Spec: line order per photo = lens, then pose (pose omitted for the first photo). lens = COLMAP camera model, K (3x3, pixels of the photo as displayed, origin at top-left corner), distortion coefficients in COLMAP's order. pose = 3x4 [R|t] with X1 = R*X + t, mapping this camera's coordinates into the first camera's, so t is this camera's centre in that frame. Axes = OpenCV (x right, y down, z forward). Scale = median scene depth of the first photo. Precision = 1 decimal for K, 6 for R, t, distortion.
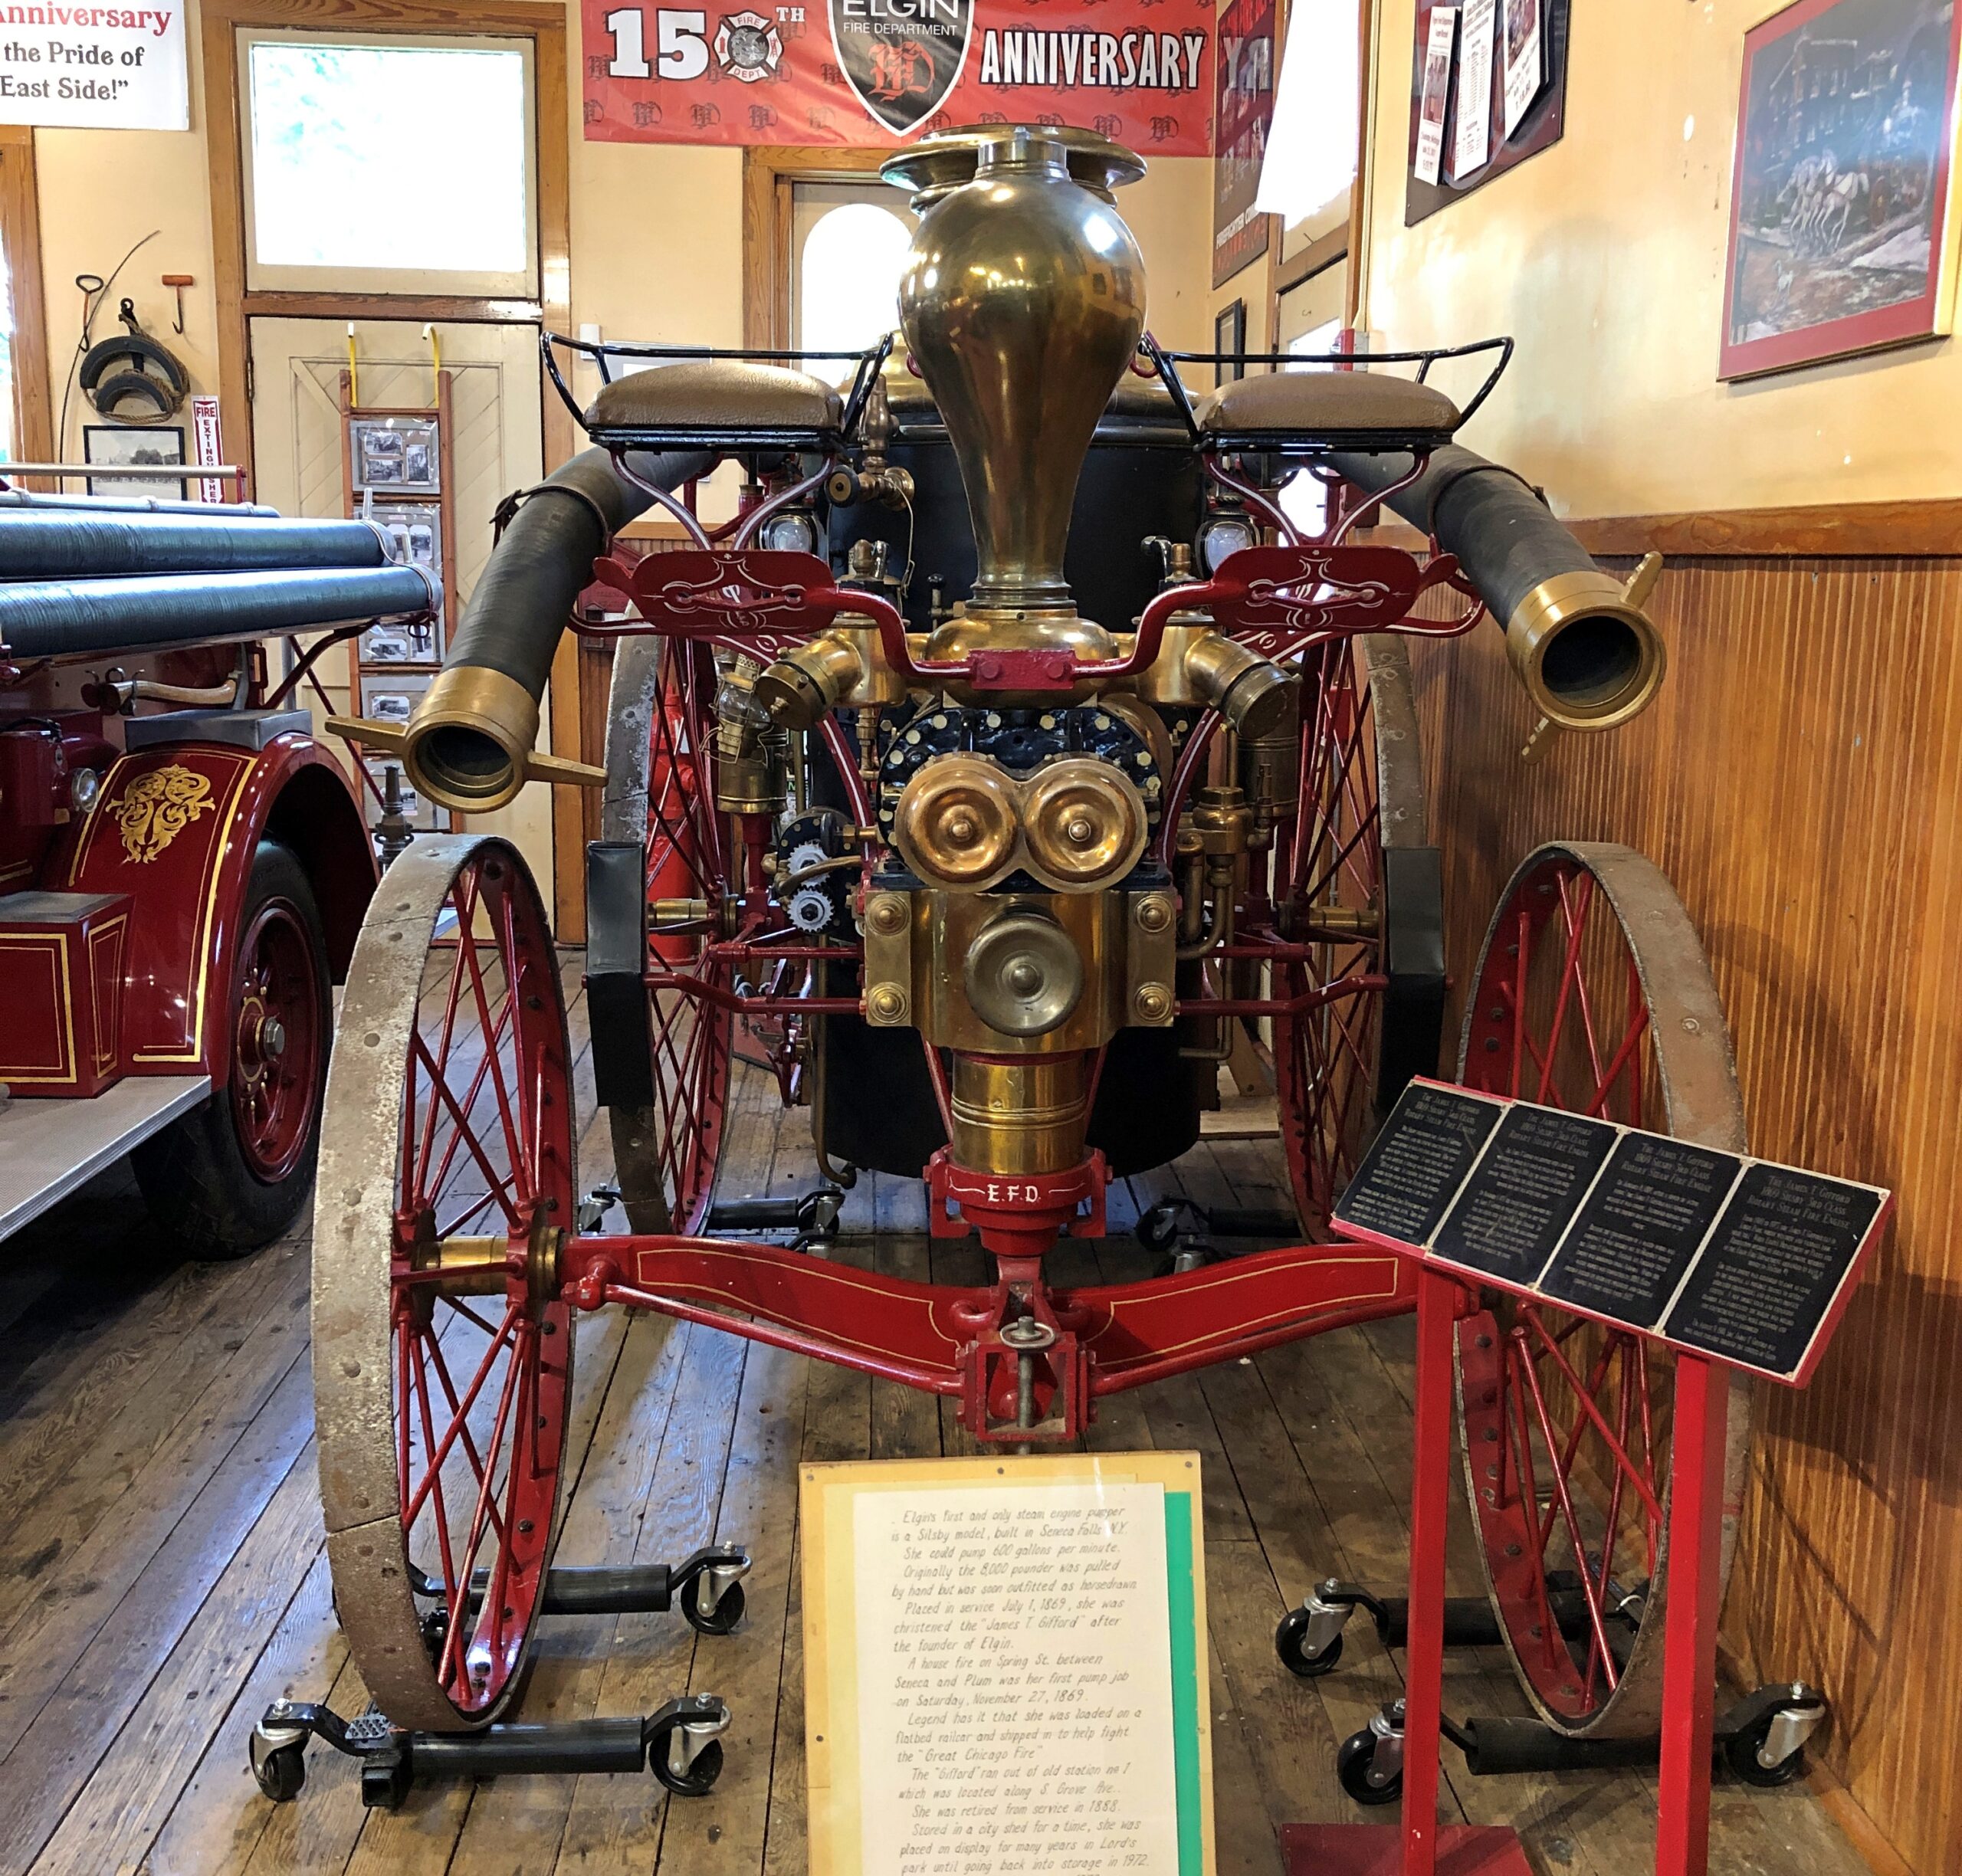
lens RADIAL K [[2103.1, 0, 981.0], [0, 2103.1, 938.0], [0, 0, 1]] dist [-0.043578, 0.101952]
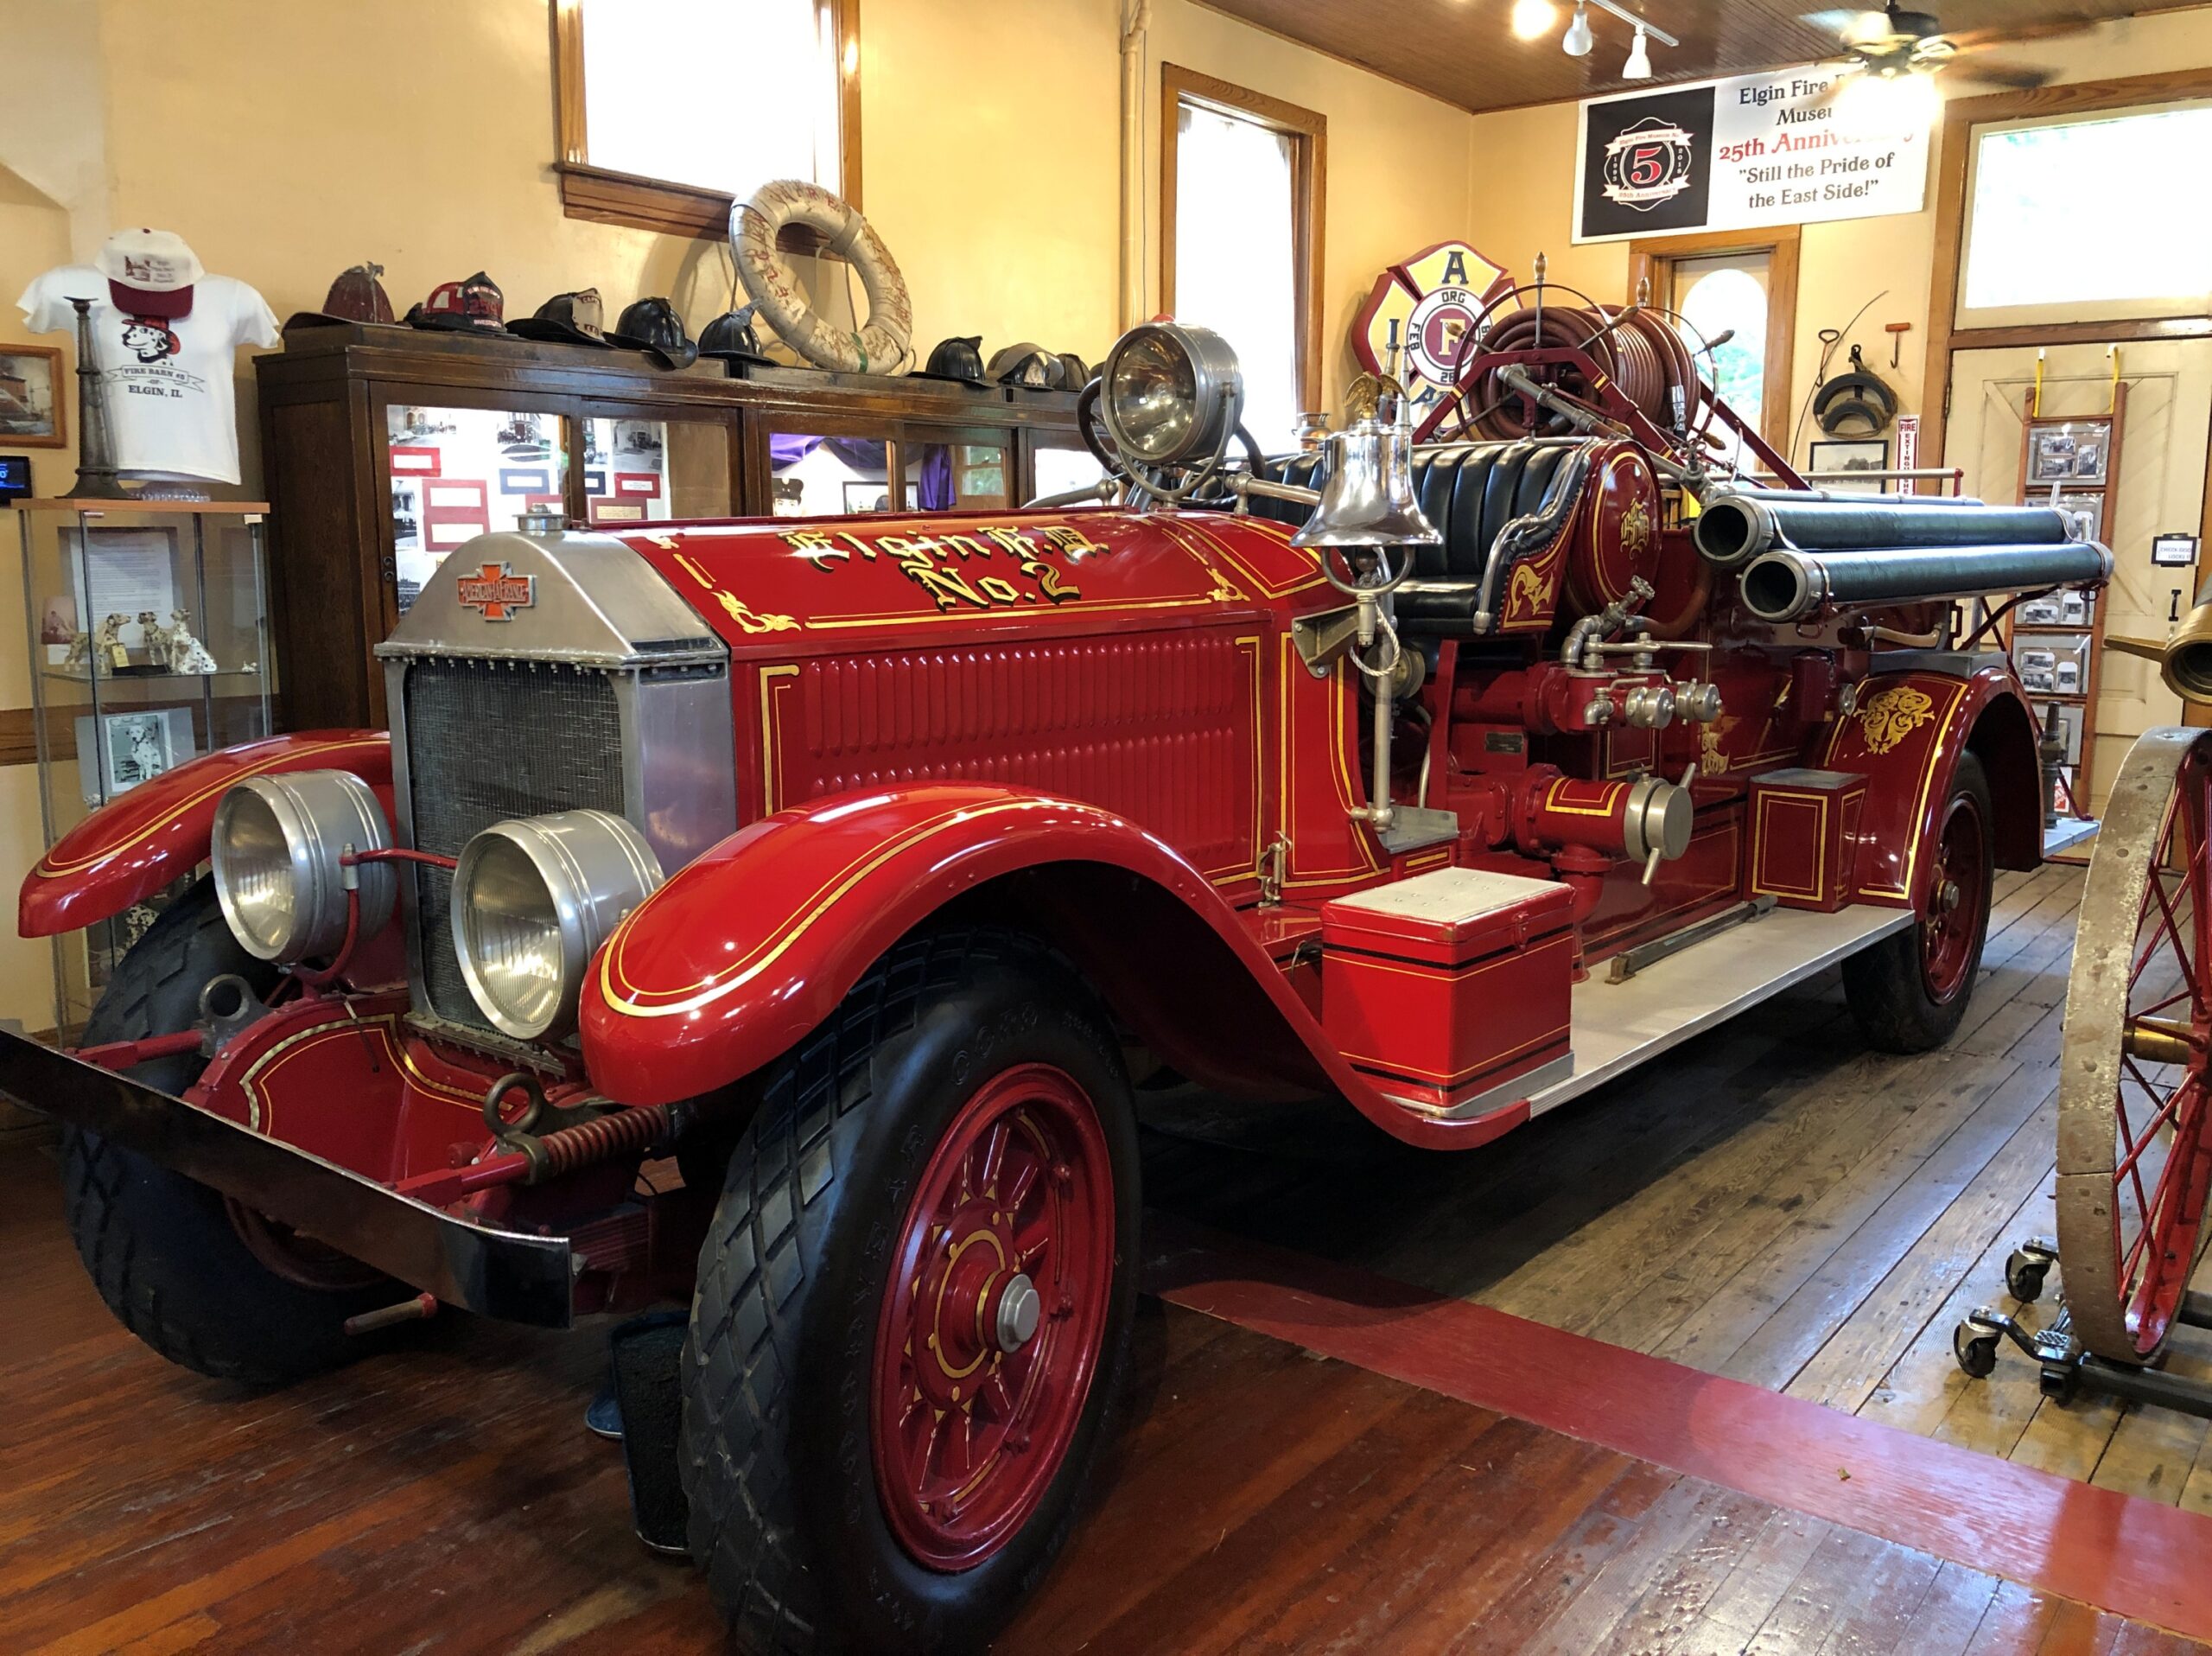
lens RADIAL K [[1822.8, 0, 1106.0], [0, 1822.8, 828.0], [0, 0, 1]] dist [0.003605, 0.016802]
pose [[0.761922, 0.087860, -0.641682, -0.006554], [-0.106334, 0.994281, 0.009879, 0.045628], [0.638880, 0.060706, 0.766907, -0.210809]]
